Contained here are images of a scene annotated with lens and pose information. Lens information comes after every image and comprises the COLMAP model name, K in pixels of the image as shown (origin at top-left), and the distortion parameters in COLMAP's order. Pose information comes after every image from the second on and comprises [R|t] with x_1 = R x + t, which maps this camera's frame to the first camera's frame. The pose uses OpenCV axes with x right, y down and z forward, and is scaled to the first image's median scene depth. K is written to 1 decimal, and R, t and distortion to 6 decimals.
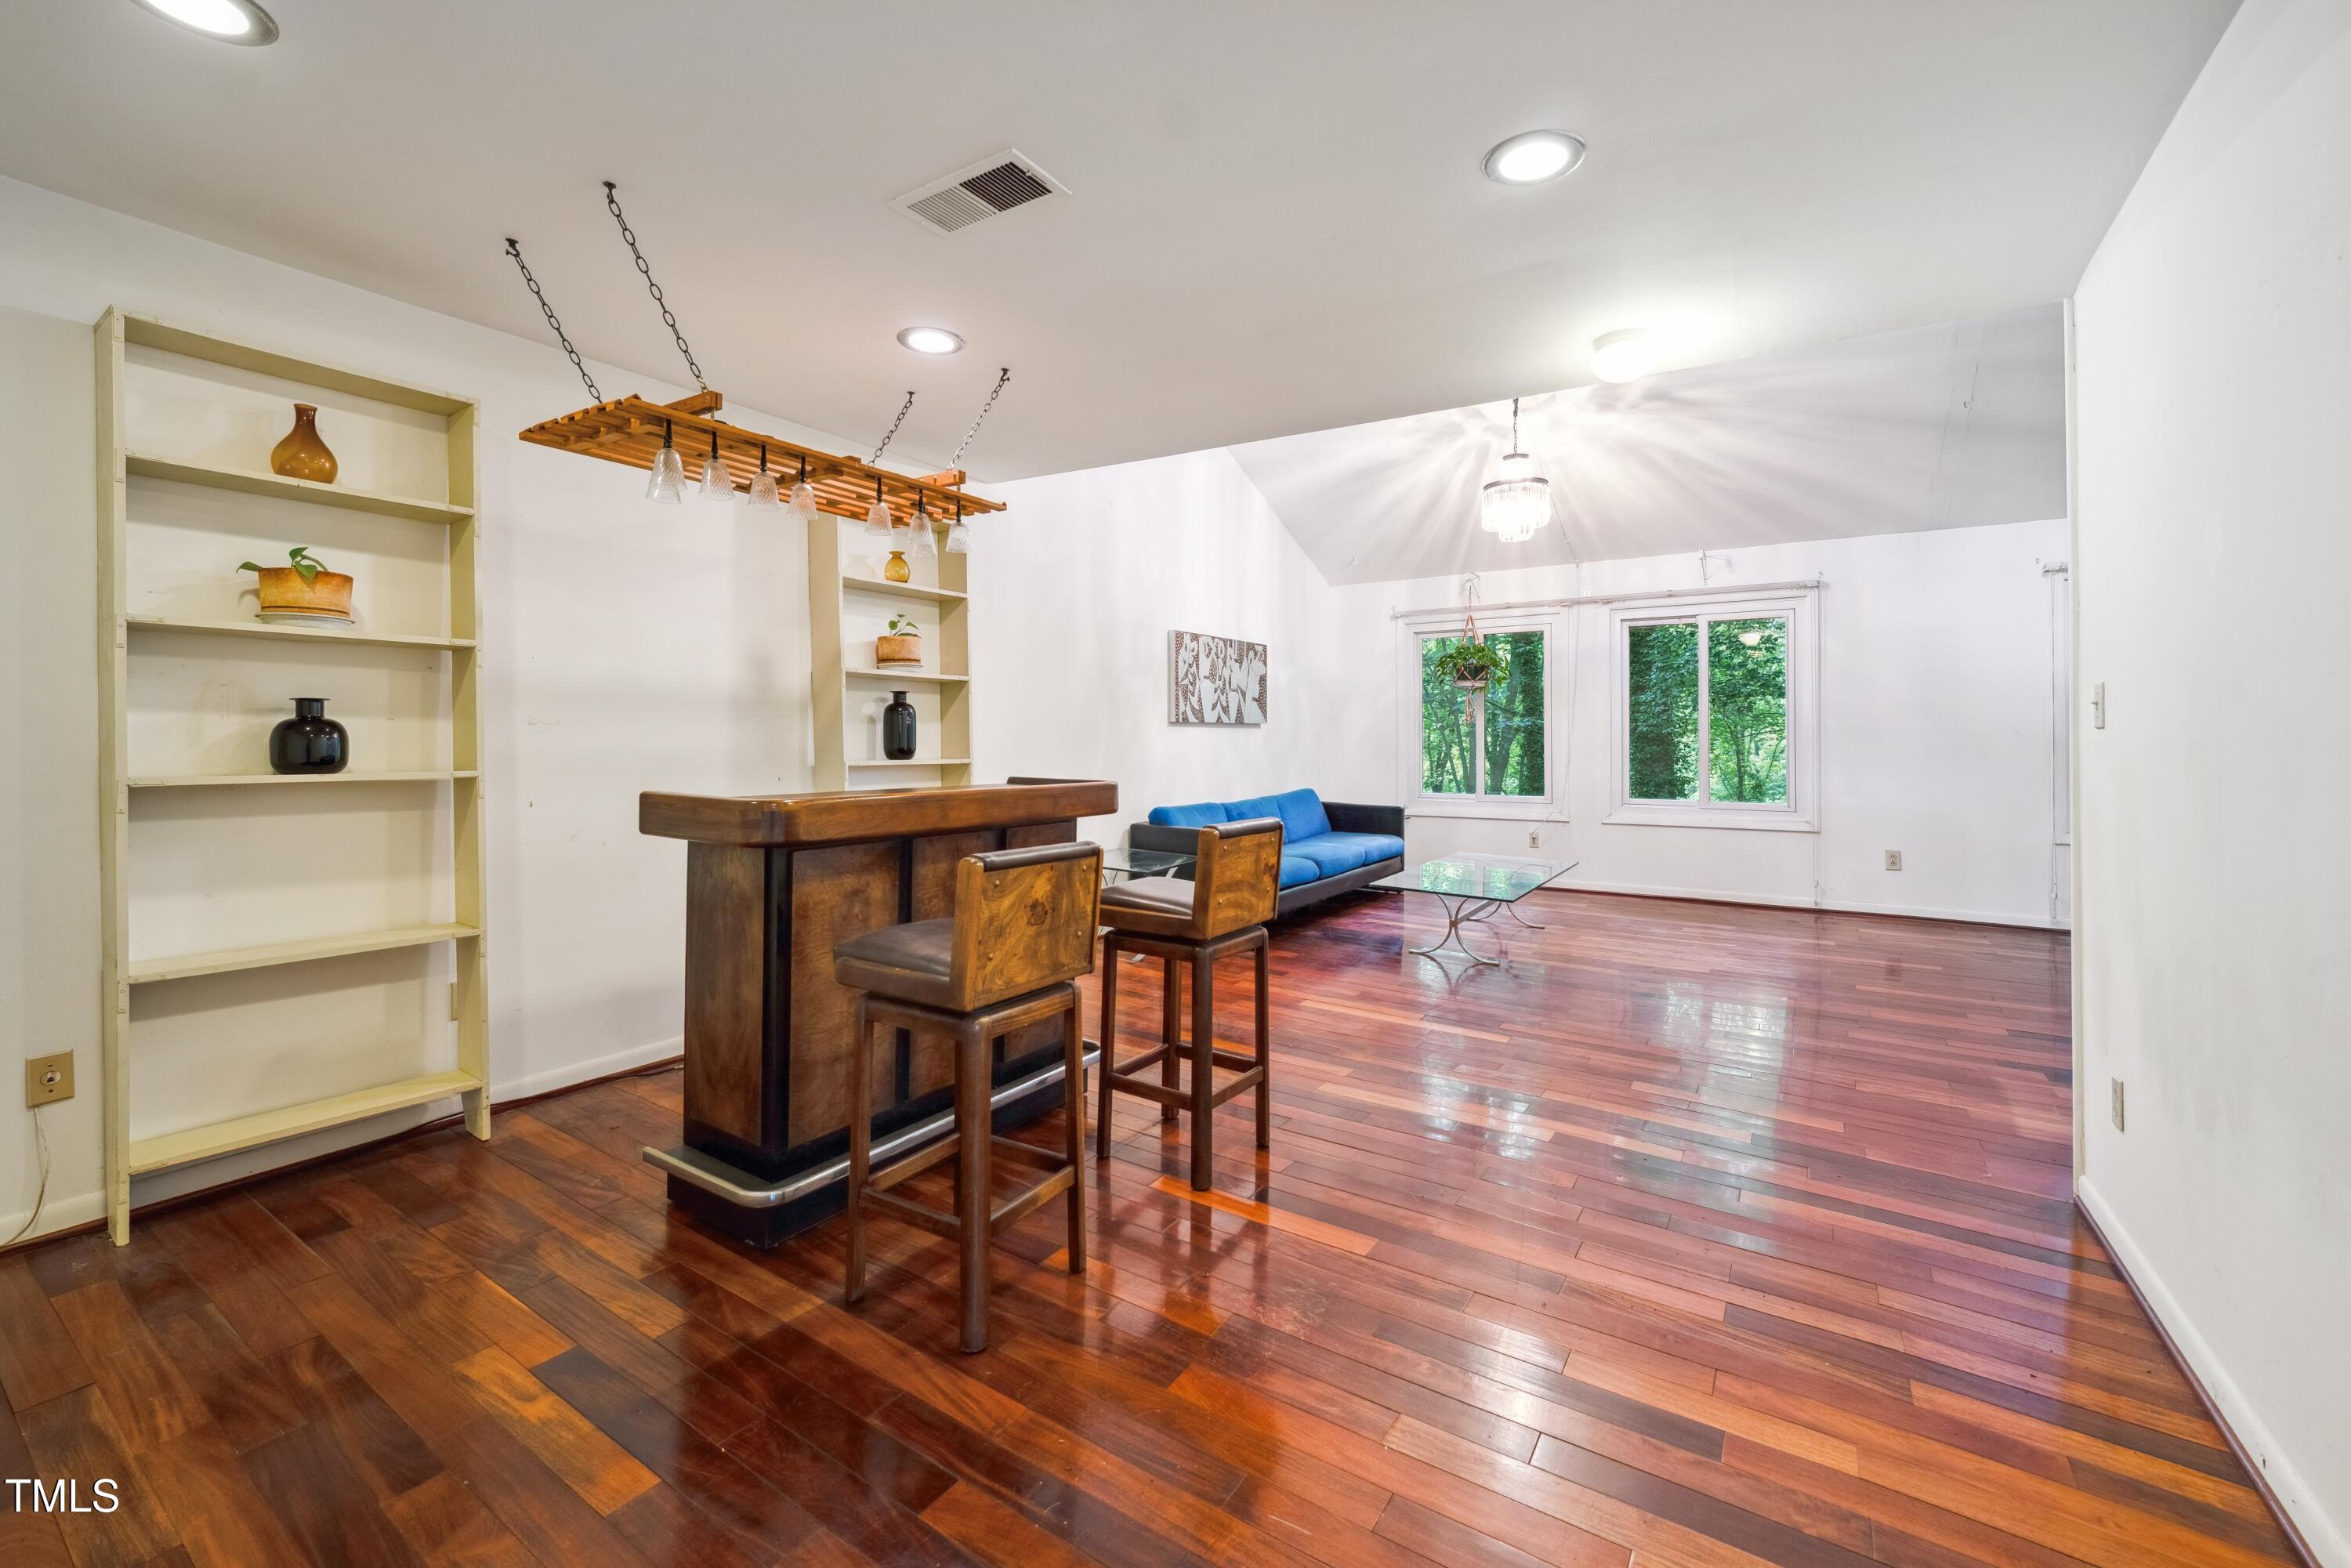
lens RADIAL K [[985.4, 0, 1165.9], [0, 985.4, 753.8], [0, 0, 1]] dist [-0.014658, 0.000649]
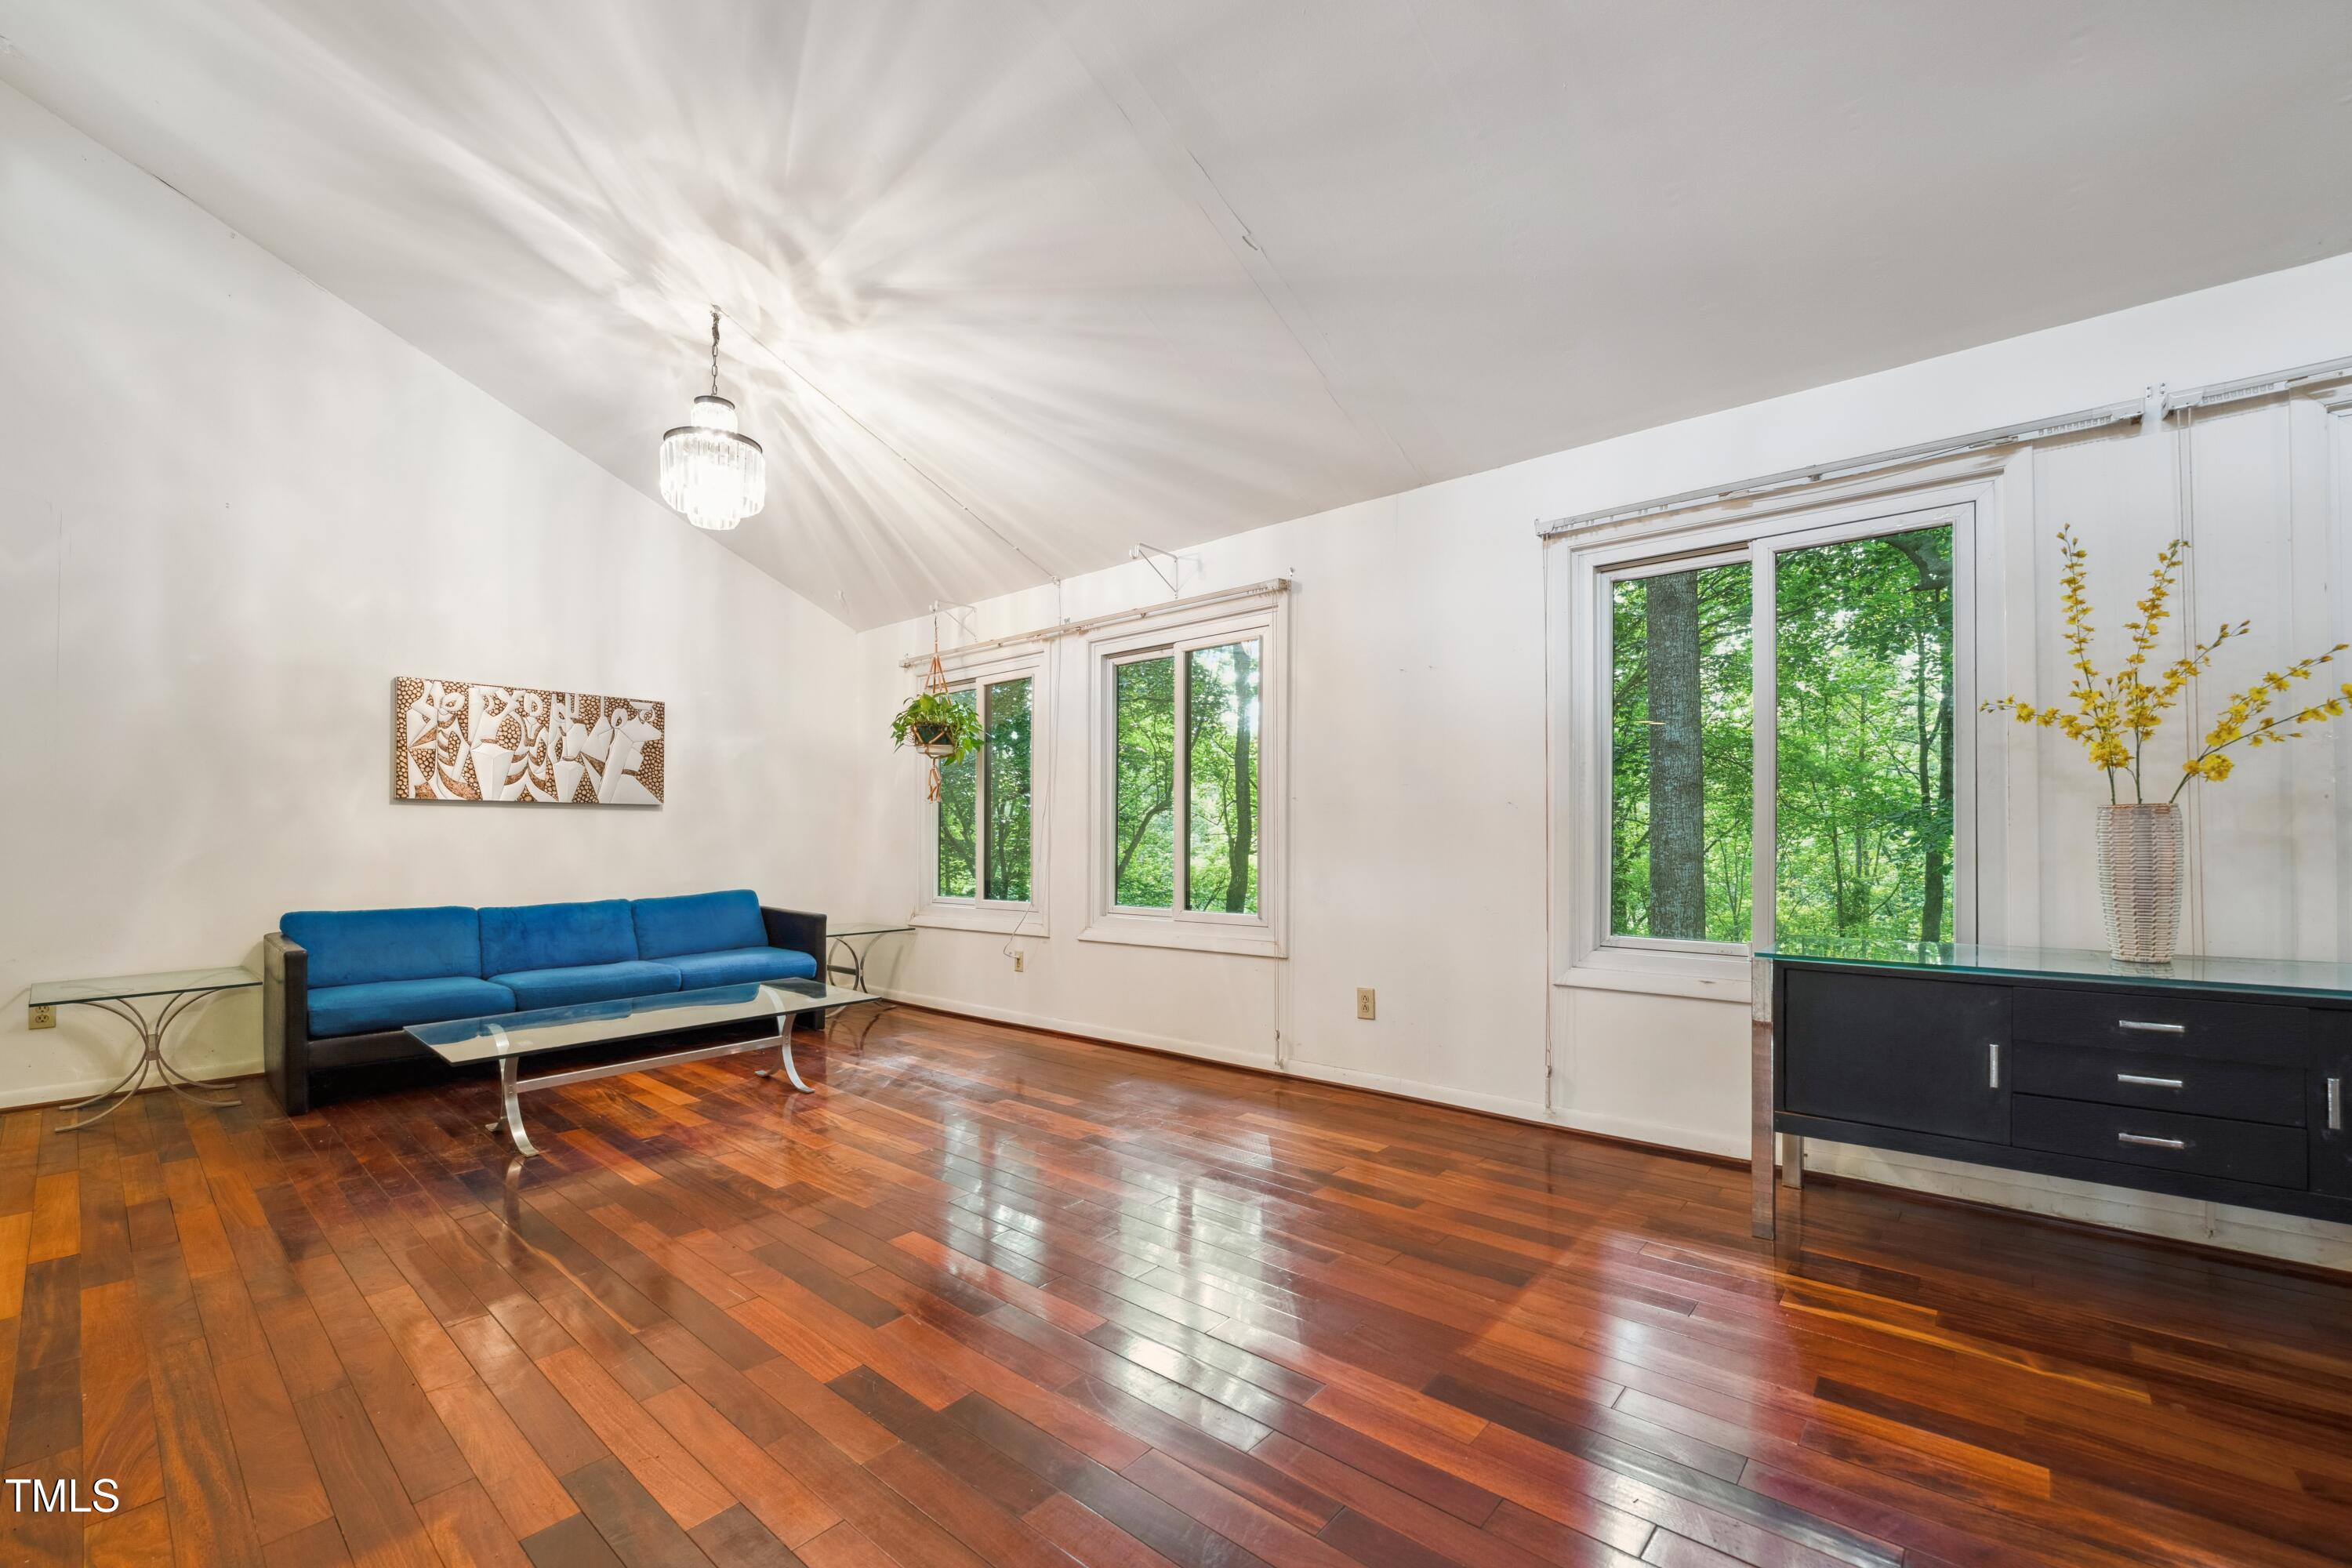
lens RADIAL K [[985.9, 0, 1213.8], [0, 985.9, 841.5], [0, 0, 1]] dist [-0.014658, 0.000649]
pose [[0.993159, -0.002357, -0.116743, 0.665421], [0.000438, 0.999864, -0.016463, 0.011780], [0.116766, 0.016300, 0.993026, 0.315614]]
